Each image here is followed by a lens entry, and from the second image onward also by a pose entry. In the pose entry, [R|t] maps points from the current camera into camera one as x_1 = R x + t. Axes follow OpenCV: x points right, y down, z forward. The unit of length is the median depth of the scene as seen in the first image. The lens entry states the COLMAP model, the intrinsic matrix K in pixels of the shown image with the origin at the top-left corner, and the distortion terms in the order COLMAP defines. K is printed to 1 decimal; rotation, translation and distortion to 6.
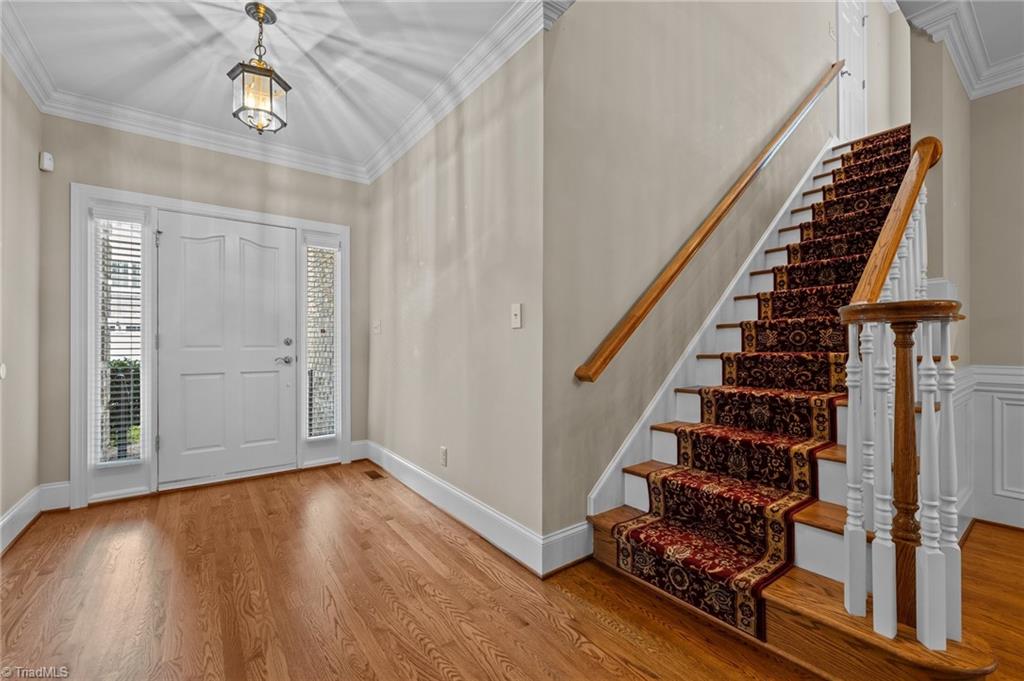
lens RADIAL K [[424.6, 0, 511.4], [0, 424.6, 346.7], [0, 0, 1]] dist [-0.003504, -0.000562]
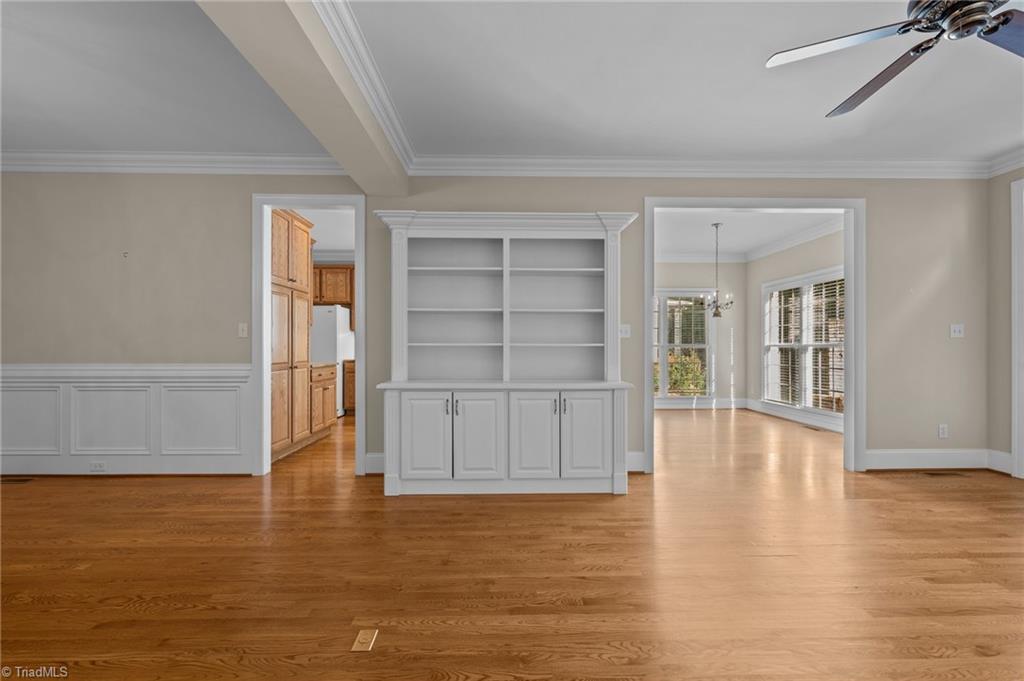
lens RADIAL K [[424.6, 0, 511.4], [0, 424.6, 346.7], [0, 0, 1]] dist [-0.003504, -0.000562]
pose [[0.581827, 0.001386, 0.813311, 0.844974], [-0.005992, 0.999979, 0.002582, -0.024974], [-0.813290, -0.006375, 0.581823, -1.025788]]
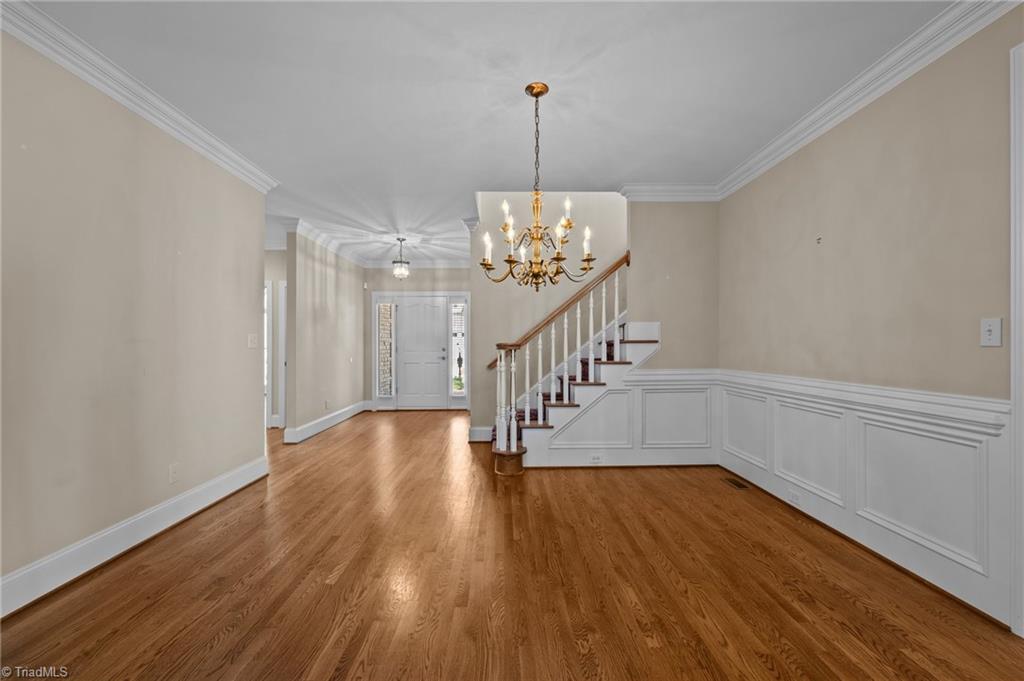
lens RADIAL K [[418.1, 0, 511.7], [0, 418.1, 348.4], [0, 0, 1]] dist [-0.000071, -0.000198]
pose [[0.810649, 0.004874, -0.585512, 1.162248], [0.001767, 0.999940, 0.010770, -0.045974], [0.585529, -0.009766, 0.810592, -0.604785]]
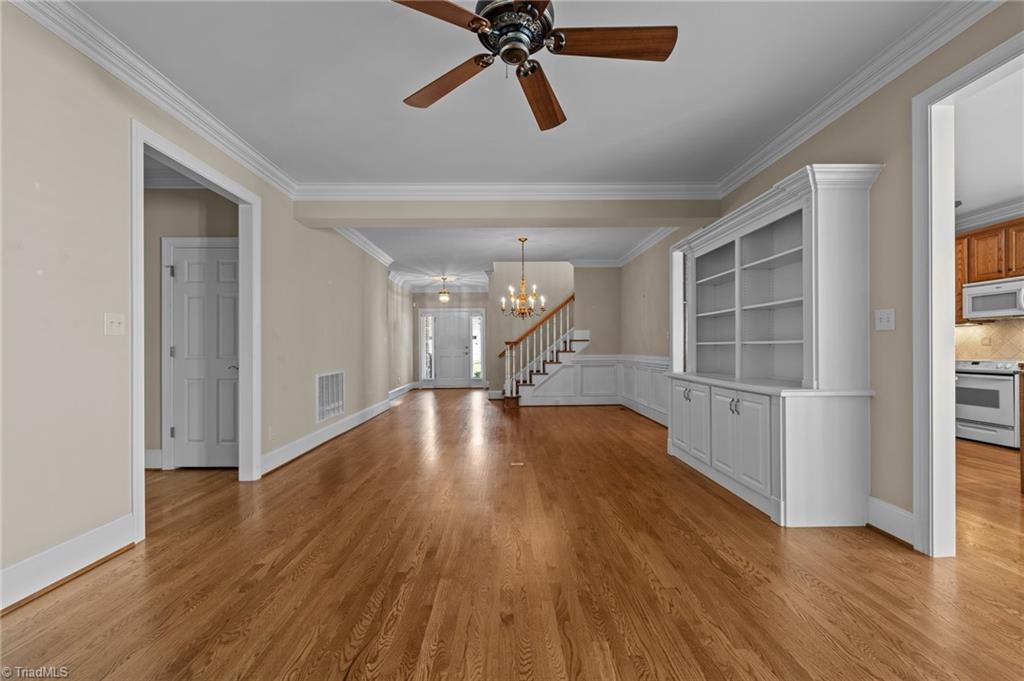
lens RADIAL K [[424.6, 0, 511.4], [0, 424.6, 346.7], [0, 0, 1]] dist [-0.003504, -0.000562]
pose [[0.810006, -0.004360, -0.586405, 1.891895], [0.007045, 0.999973, 0.002298, -0.023927], [0.586379, -0.005992, 0.810015, -1.627265]]
